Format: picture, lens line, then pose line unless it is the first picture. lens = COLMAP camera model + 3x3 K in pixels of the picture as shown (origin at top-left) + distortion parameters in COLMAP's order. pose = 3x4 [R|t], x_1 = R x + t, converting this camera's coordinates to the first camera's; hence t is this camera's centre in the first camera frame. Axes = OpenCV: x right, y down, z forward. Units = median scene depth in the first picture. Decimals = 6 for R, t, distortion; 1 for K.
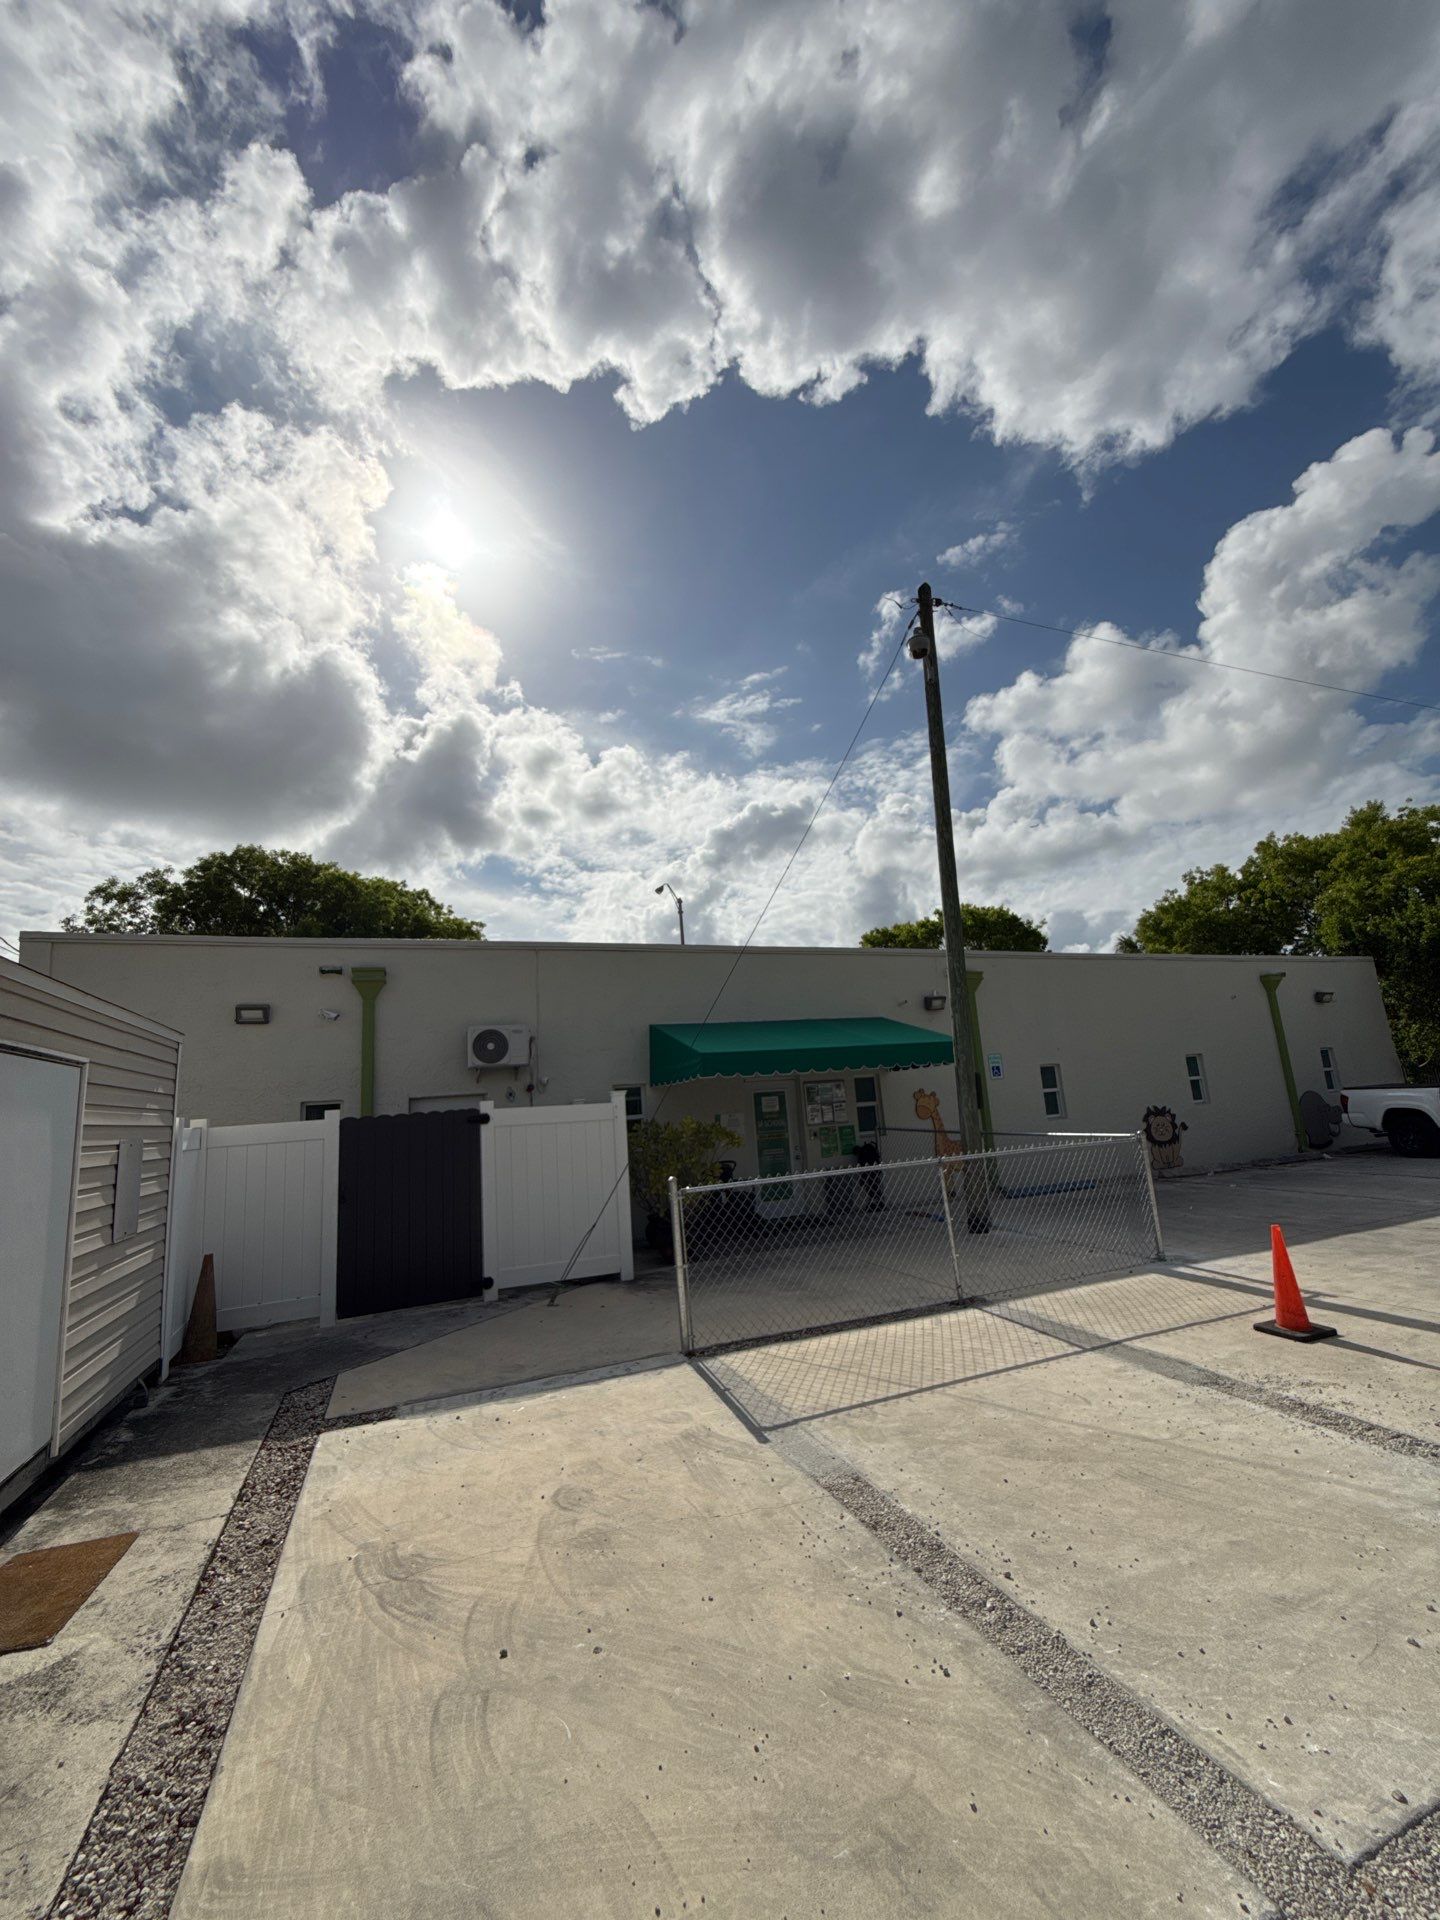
lens RADIAL K [[761.8, 0, 719.8], [0, 761.8, 969.3], [0, 0, 1]] dist [0.008143, -0.002852]
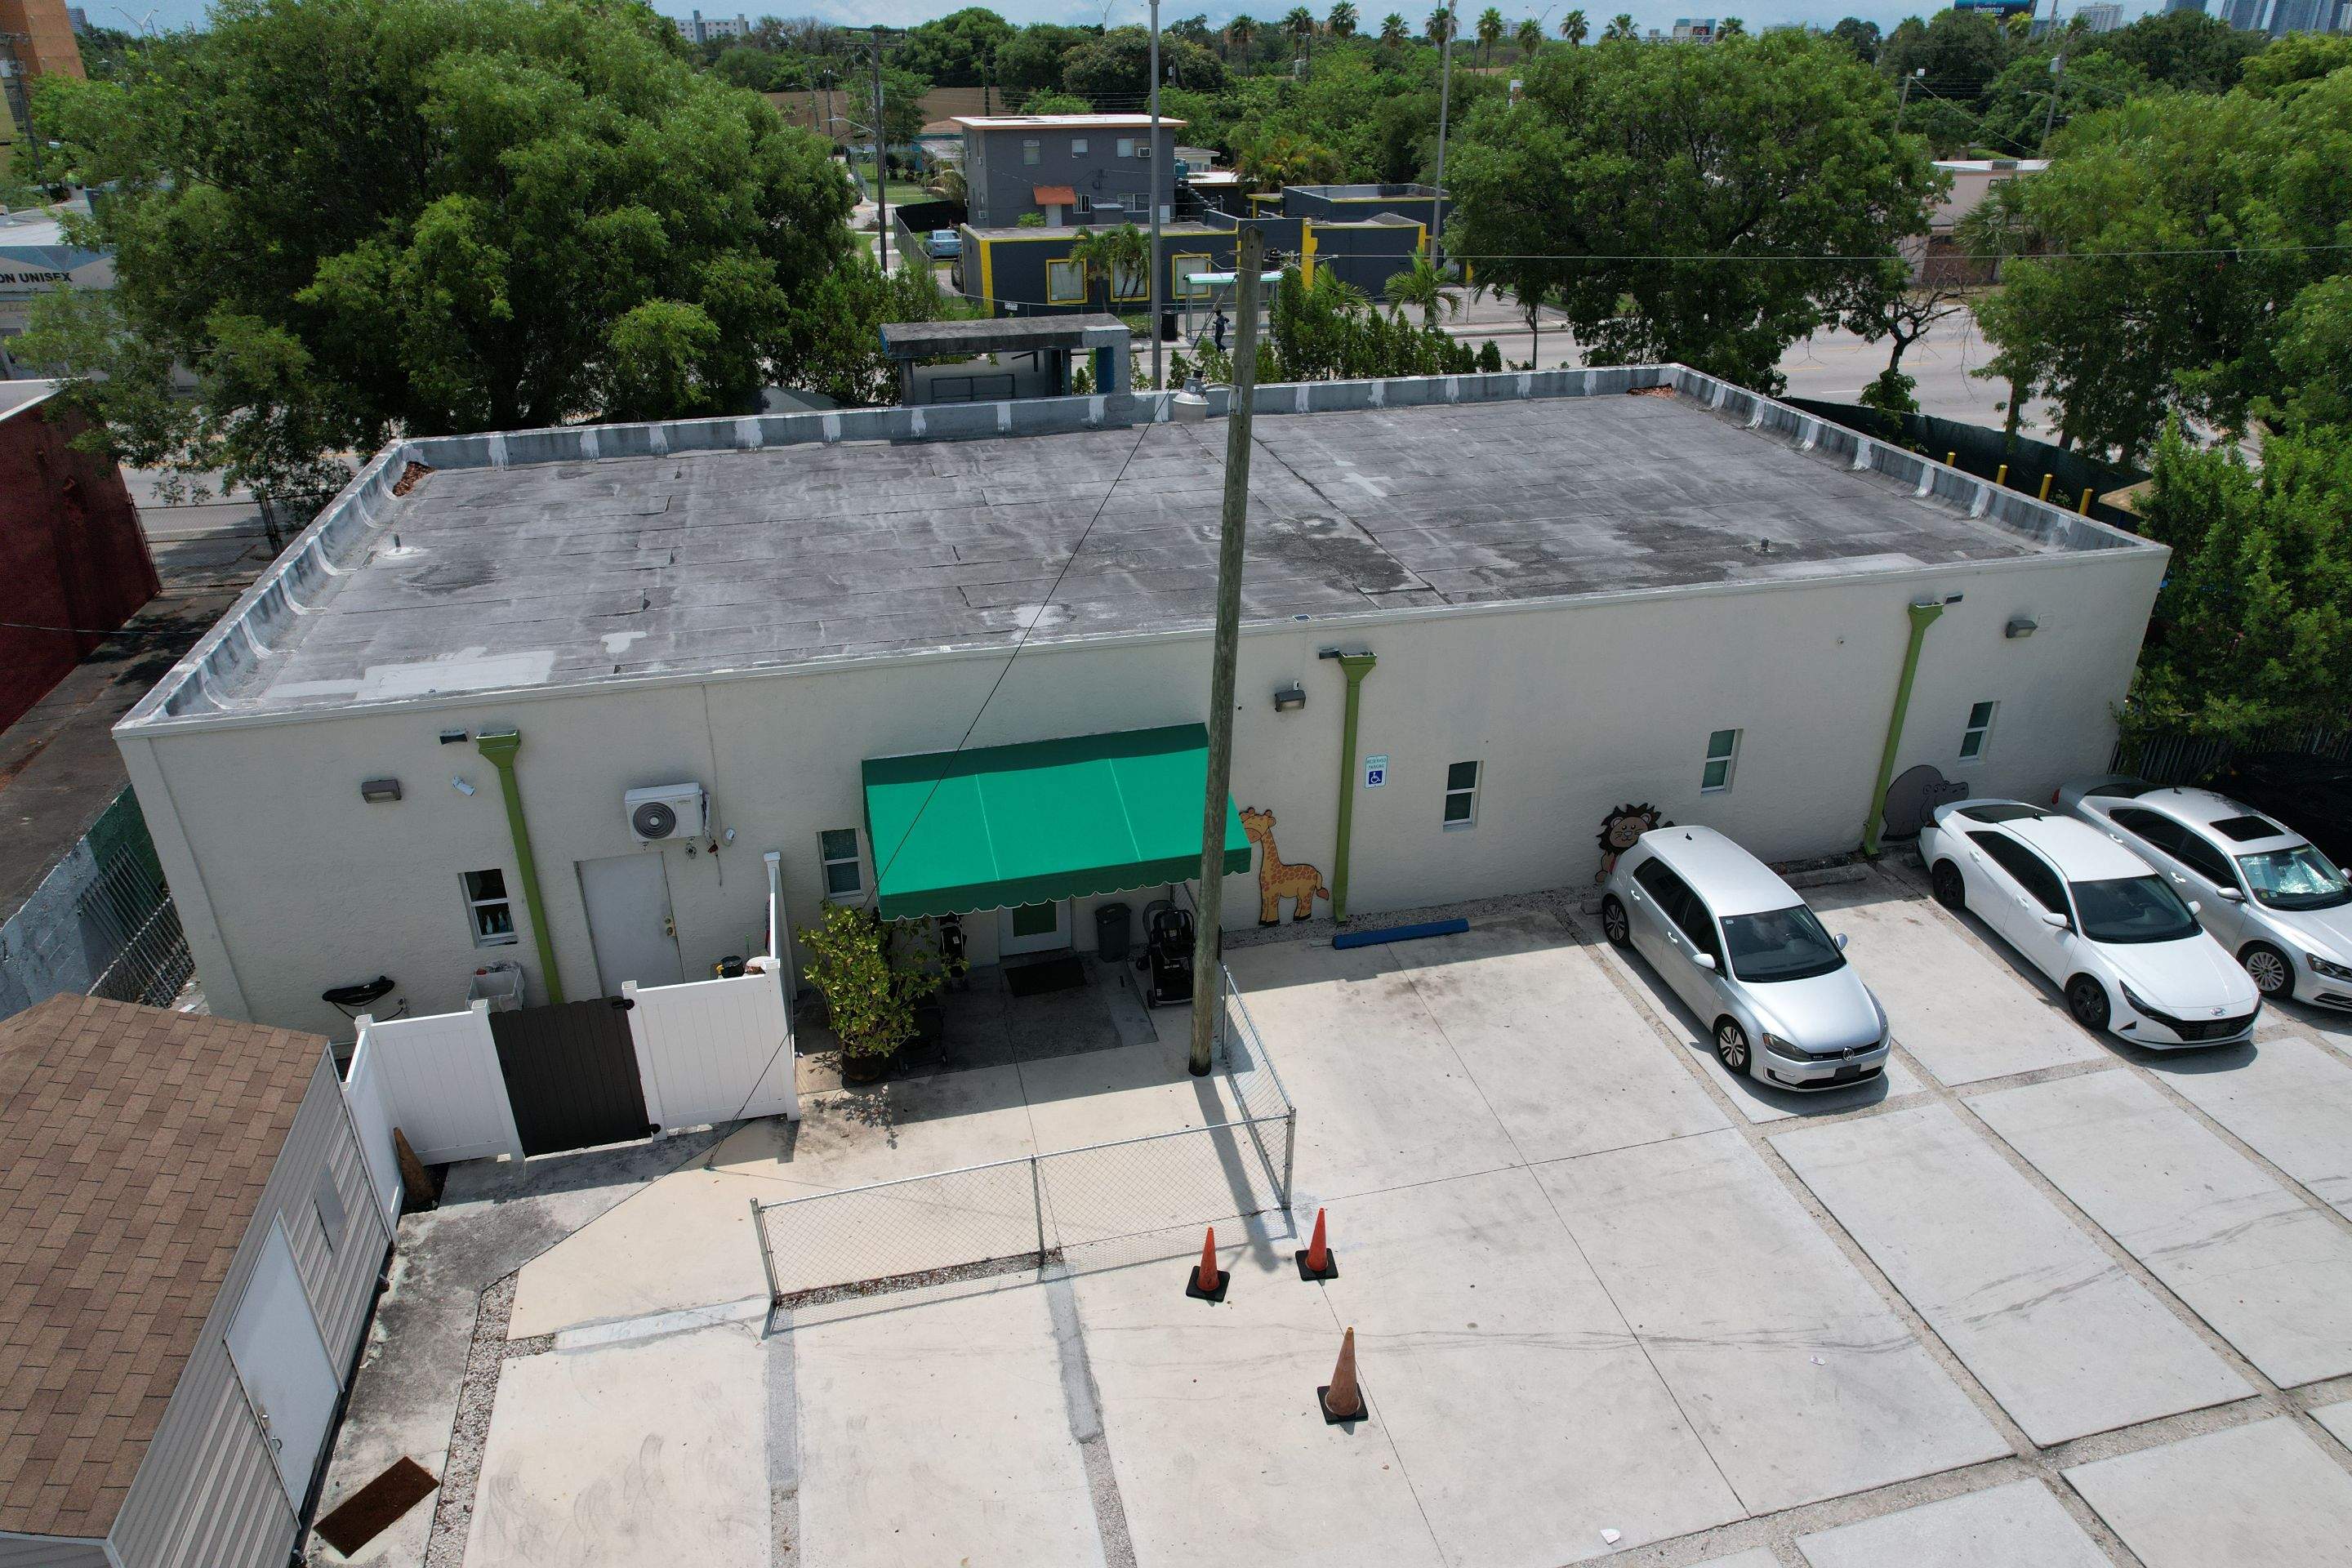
lens RADIAL K [[1490.3, 0, 1177.0], [0, 1490.3, 797.4], [0, 0, 1]] dist [-0.057460, 0.043963]
pose [[0.988592, 0.124933, -0.084127, 0.276426], [-0.047339, 0.787971, 0.613890, -0.649225], [0.142985, -0.602904, 0.784896, -0.125262]]
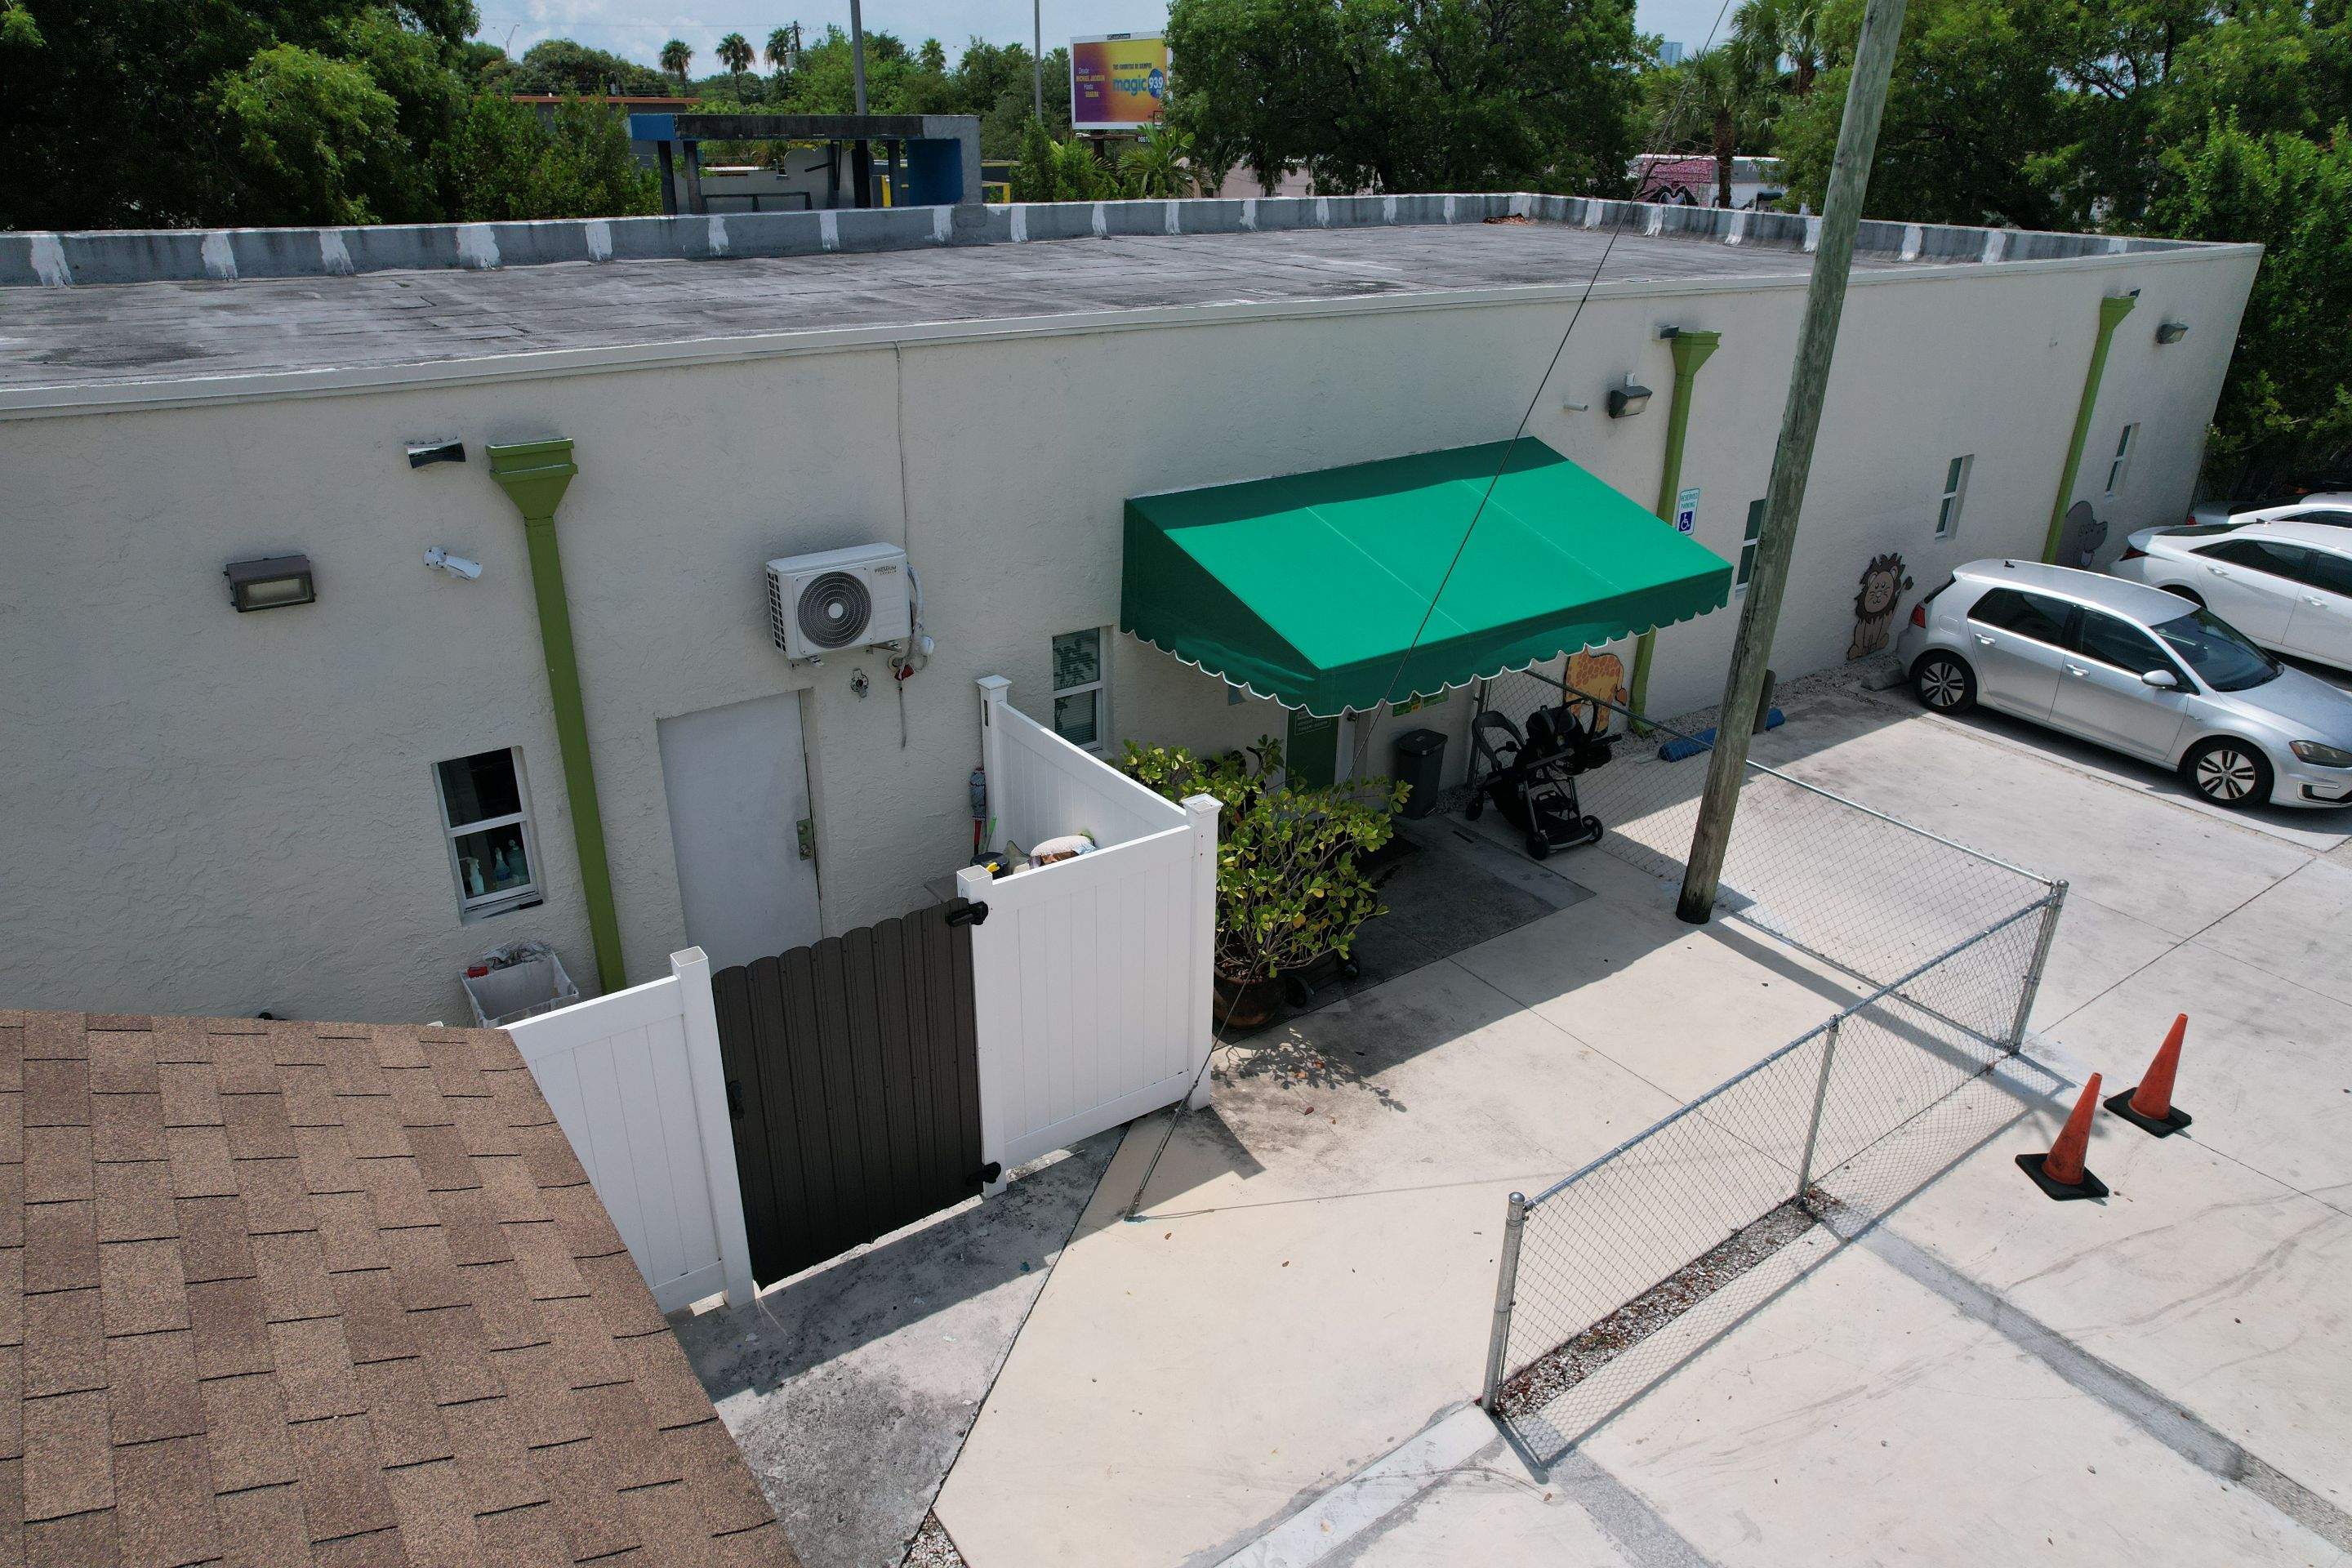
lens RADIAL K [[1490.3, 0, 1176.0], [0, 1490.3, 794.4], [0, 0, 1]] dist [-0.057460, 0.043963]
pose [[0.967294, -0.021375, 0.252757, -0.224852], [-0.124876, 0.827203, 0.547852, -0.211194], [-0.220791, -0.561497, 0.797479, 0.141476]]
